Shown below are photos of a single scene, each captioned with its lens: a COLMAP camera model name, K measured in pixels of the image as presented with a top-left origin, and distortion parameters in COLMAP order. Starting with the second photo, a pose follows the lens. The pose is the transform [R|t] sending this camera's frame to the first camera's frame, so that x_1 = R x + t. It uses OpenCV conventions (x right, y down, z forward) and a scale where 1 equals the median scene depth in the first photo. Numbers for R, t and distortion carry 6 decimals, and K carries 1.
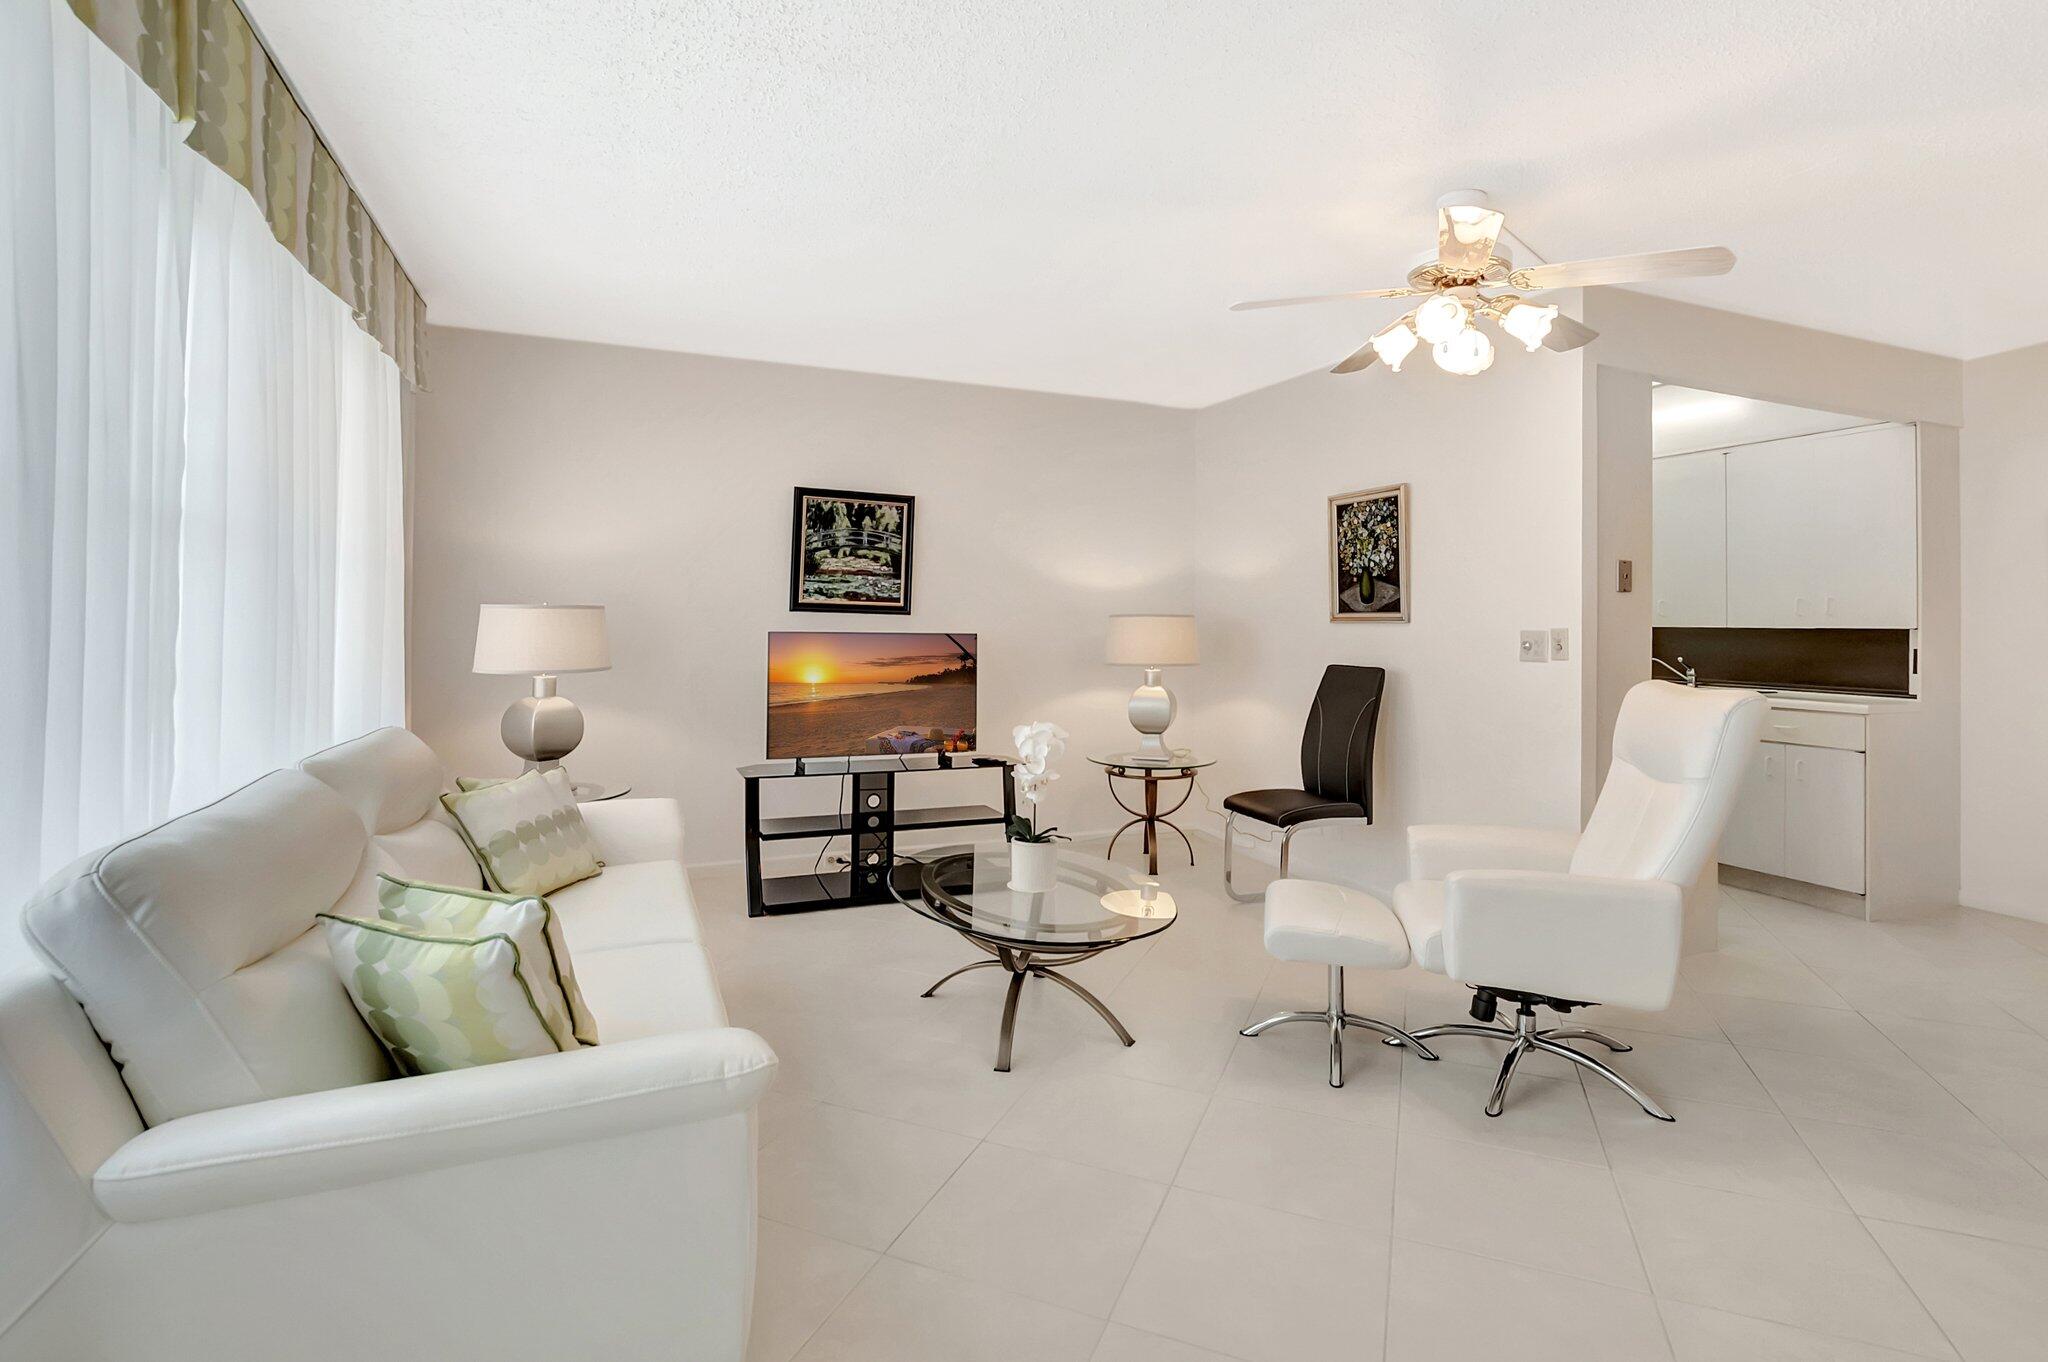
lens RADIAL K [[982.2, 0, 1029.6], [0, 982.2, 610.6], [0, 0, 1]] dist [-0.003427, -0.000156]
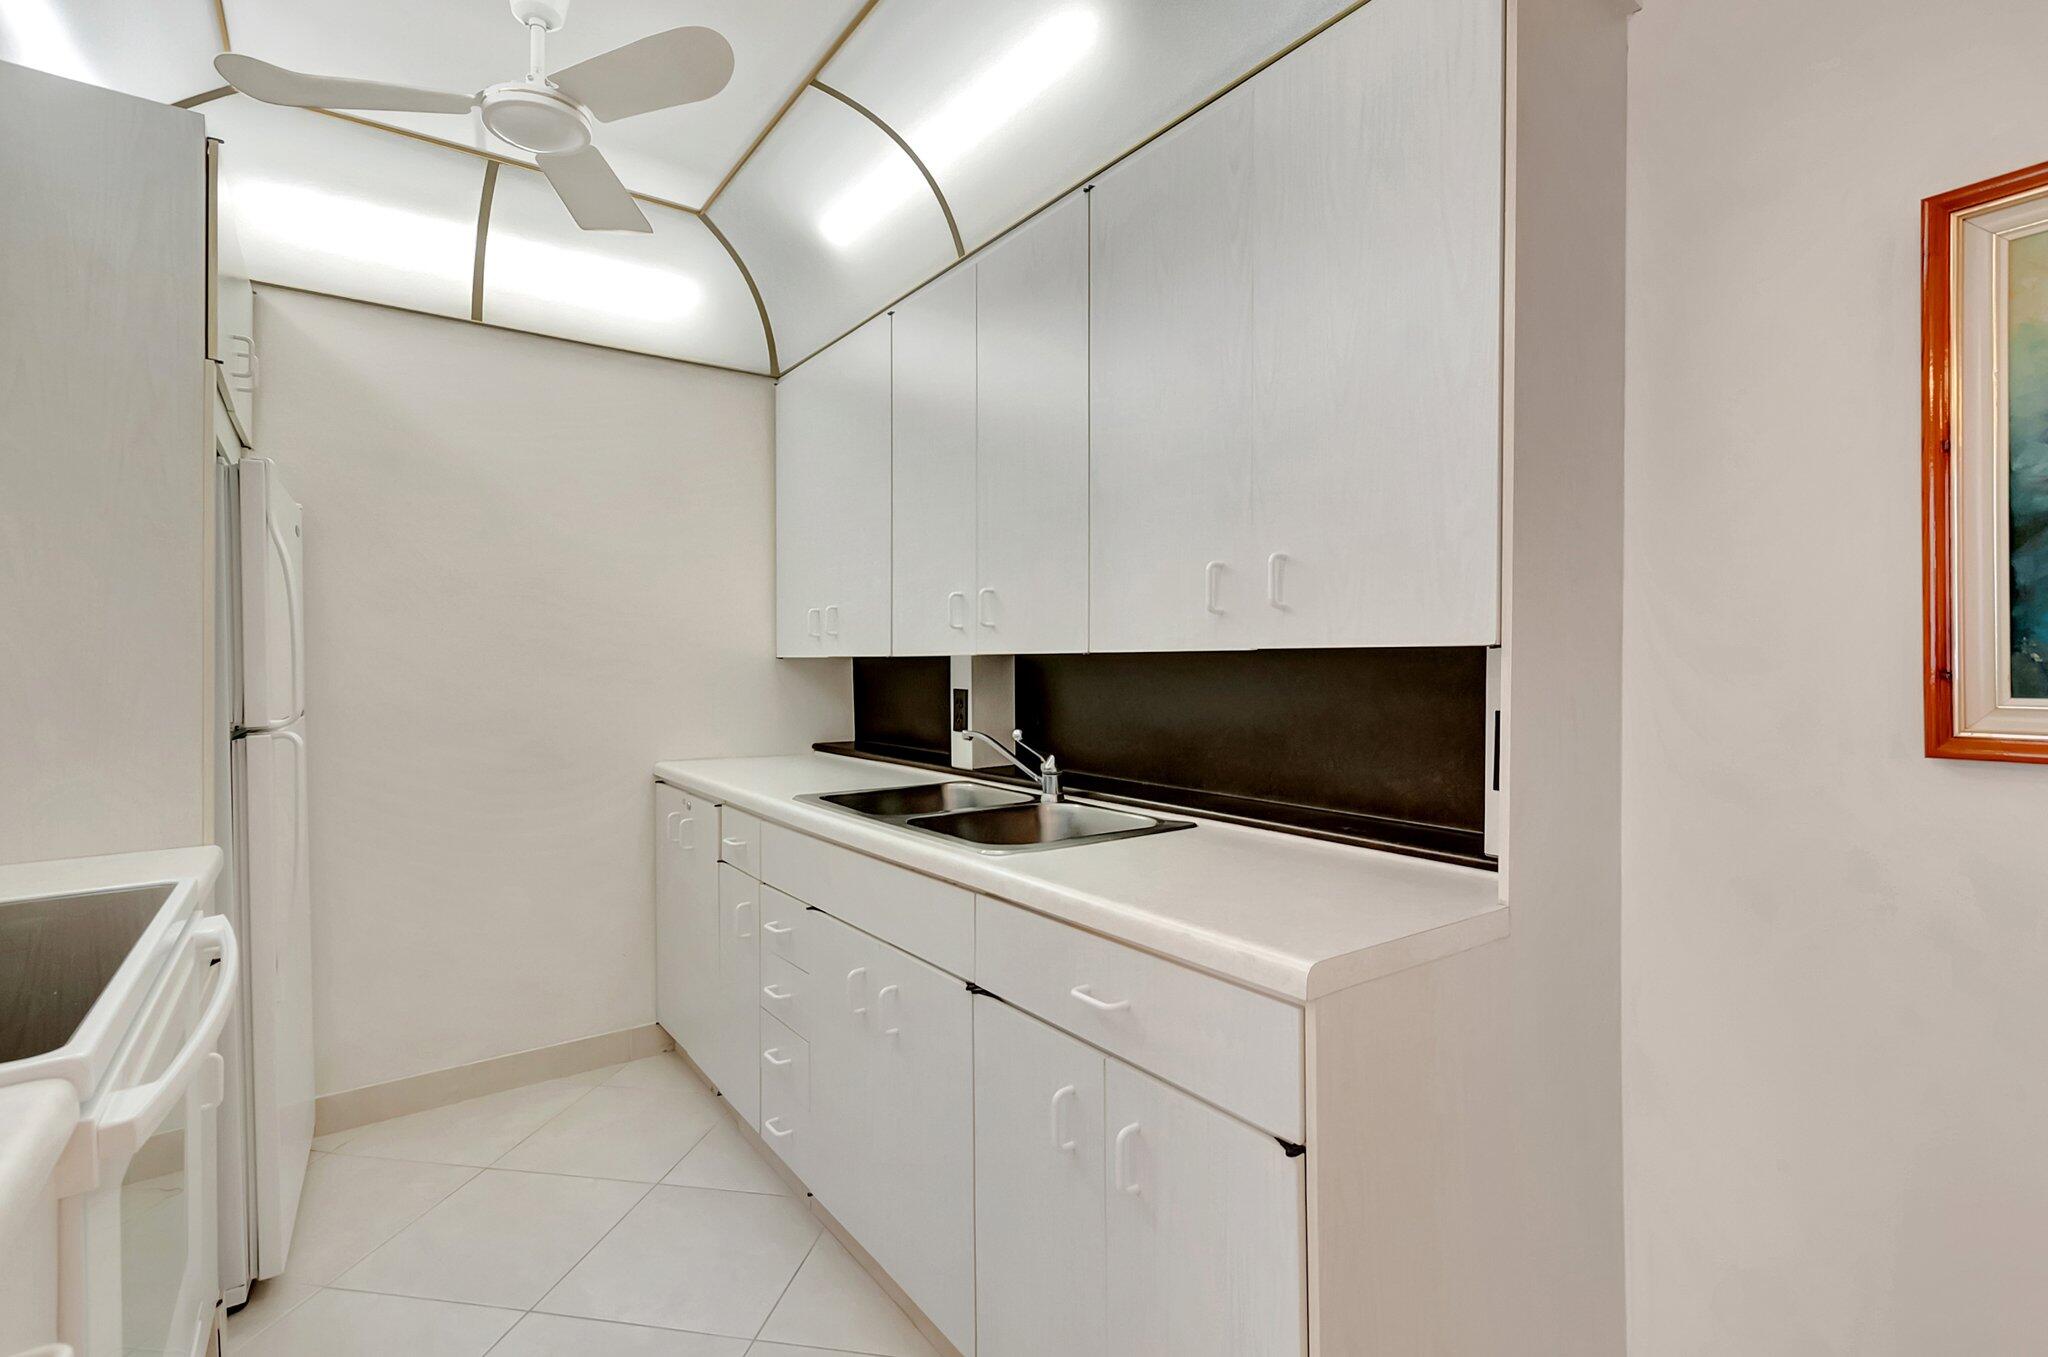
lens RADIAL K [[956.4, 0, 1031.2], [0, 956.4, 655.2], [0, 0, 1]] dist [-0.000478, -0.000003]
pose [[0.976301, -0.013853, 0.215972, 0.689637], [0.011472, 0.999859, 0.012275, 0.015523], [-0.216111, -0.009506, 0.976322, 0.732827]]
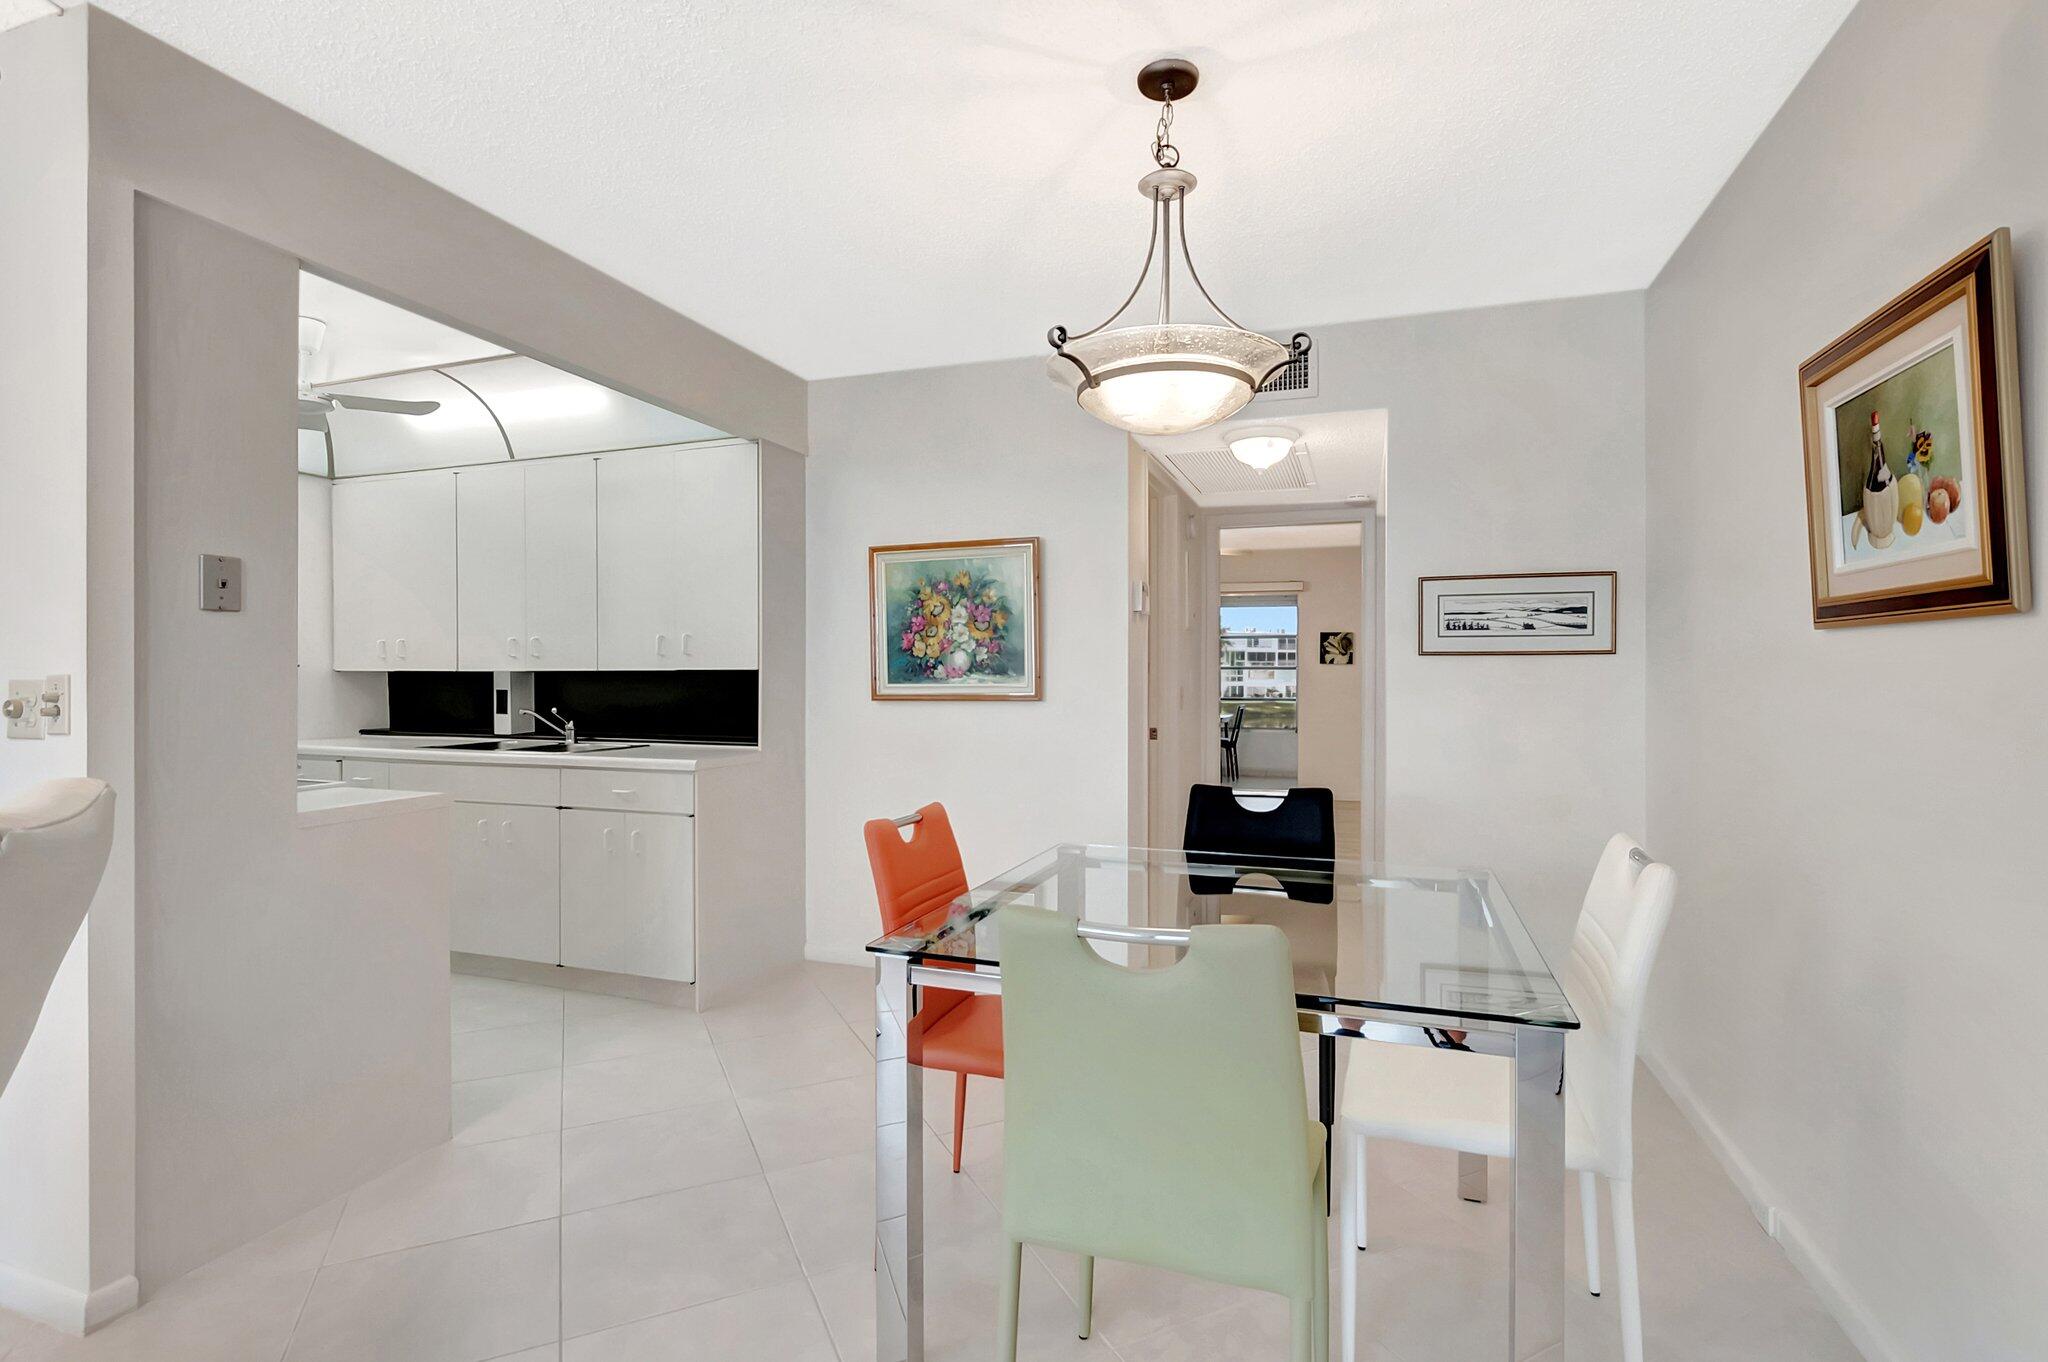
lens RADIAL K [[945.0, 0, 1026.0], [0, 945.0, 674.8], [0, 0, 1]] dist [-0.001945, -0.000259]
pose [[0.682331, -0.015145, 0.730887, 0.424018], [0.000767, 0.999800, 0.020001, 0.006121], [-0.731043, -0.013086, 0.682206, 0.218331]]
